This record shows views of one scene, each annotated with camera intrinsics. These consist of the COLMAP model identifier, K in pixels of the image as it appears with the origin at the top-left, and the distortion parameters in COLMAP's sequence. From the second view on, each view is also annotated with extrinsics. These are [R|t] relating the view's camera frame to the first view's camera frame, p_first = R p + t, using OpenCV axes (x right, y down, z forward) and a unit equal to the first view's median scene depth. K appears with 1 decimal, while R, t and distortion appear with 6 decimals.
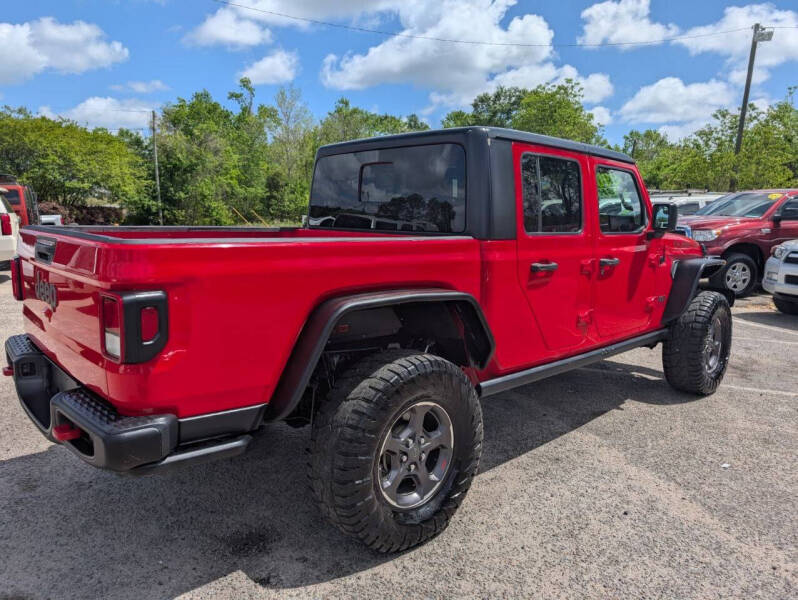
lens RADIAL K [[575.3, 0, 386.0], [0, 575.3, 297.7], [0, 0, 1]] dist [0.026396, -0.023861]
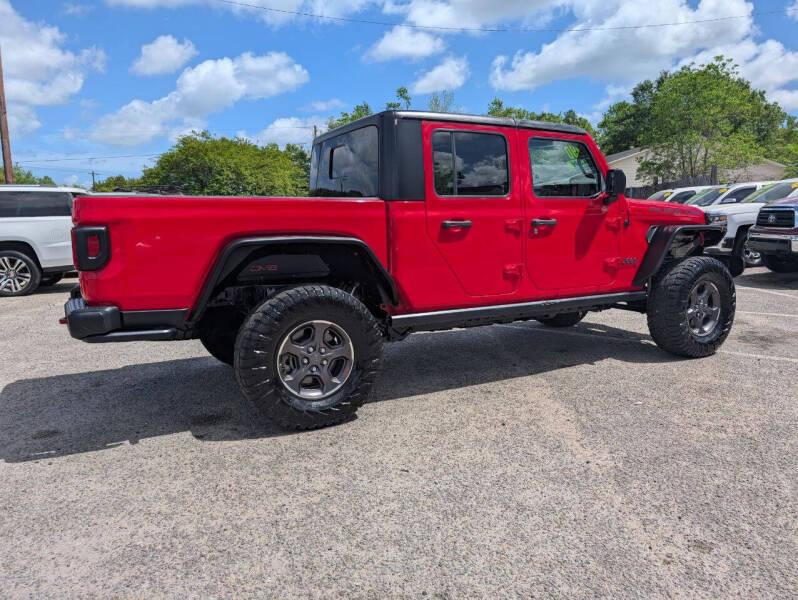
lens RADIAL K [[575.3, 0, 397.0], [0, 575.3, 306.3], [0, 0, 1]] dist [0.026396, -0.023861]
pose [[0.965955, 0.008043, -0.258585, 0.078942], [-0.006138, 0.999948, 0.008174, 0.018611], [0.258637, -0.006308, 0.965954, -0.032758]]
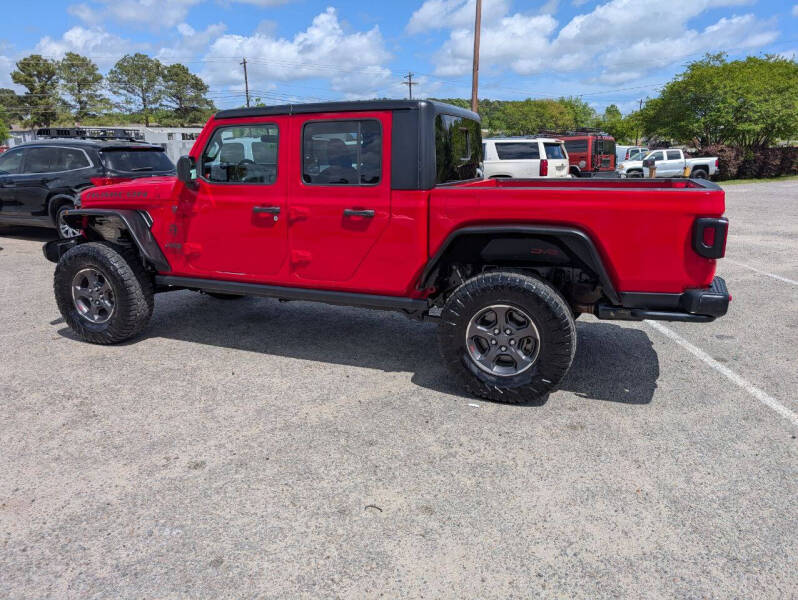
lens RADIAL K [[575.3, 0, 400.0], [0, 575.3, 297.9], [0, 0, 1]] dist [0.026396, -0.023861]
pose [[0.414252, 0.207959, -0.886086, 0.267465], [-0.119481, 0.977548, 0.173566, -0.014187], [0.902286, 0.033970, 0.429799, 0.075667]]
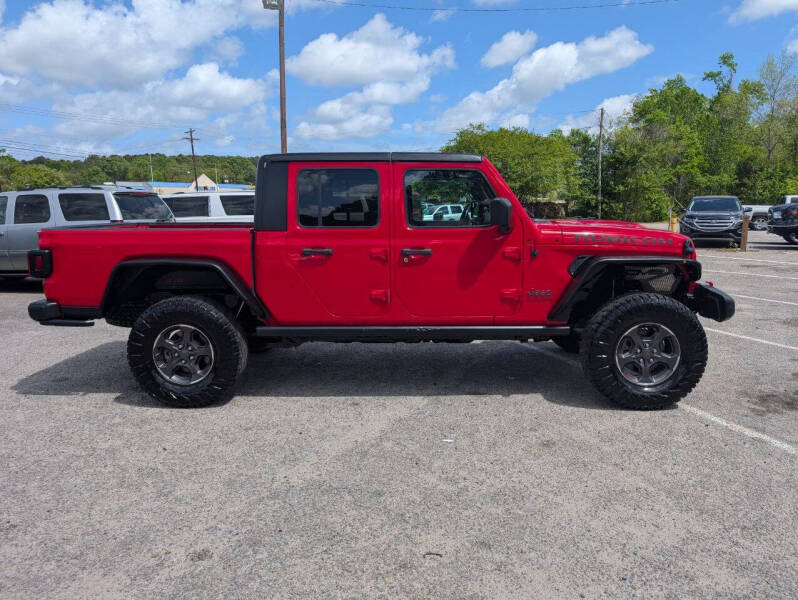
lens RADIAL K [[575.3, 0, 401.6], [0, 575.3, 296.3], [0, 0, 1]] dist [0.026396, -0.023861]
pose [[0.713610, 0.086442, -0.695190, 0.233310], [-0.079525, 0.995939, 0.042205, -0.003738], [0.696015, 0.025167, 0.717586, 0.028517]]
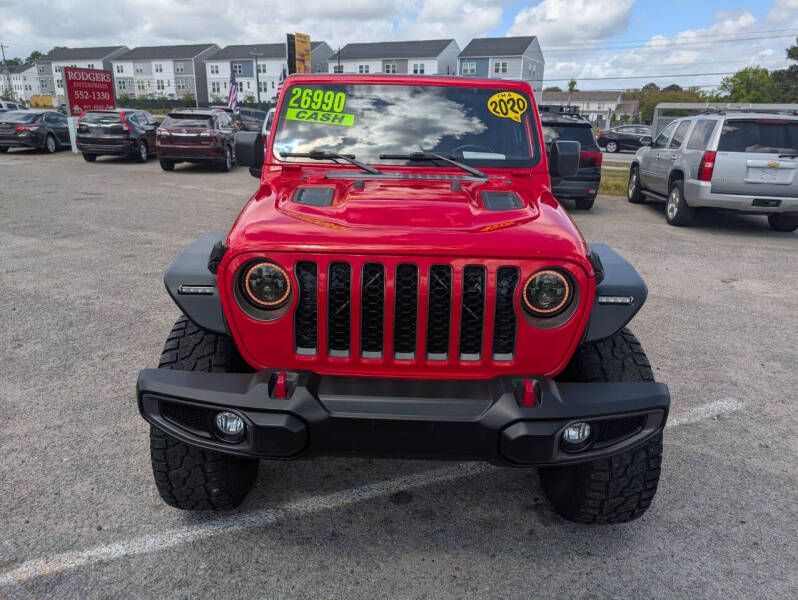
lens RADIAL K [[575.3, 0, 401.8], [0, 575.3, 307.8], [0, 0, 1]] dist [0.026396, -0.023861]
pose [[-0.670458, 0.197317, -0.715229, 0.206945], [-0.146451, 0.909828, 0.388286, -0.061227], [0.727350, 0.365075, -0.581104, 0.368291]]
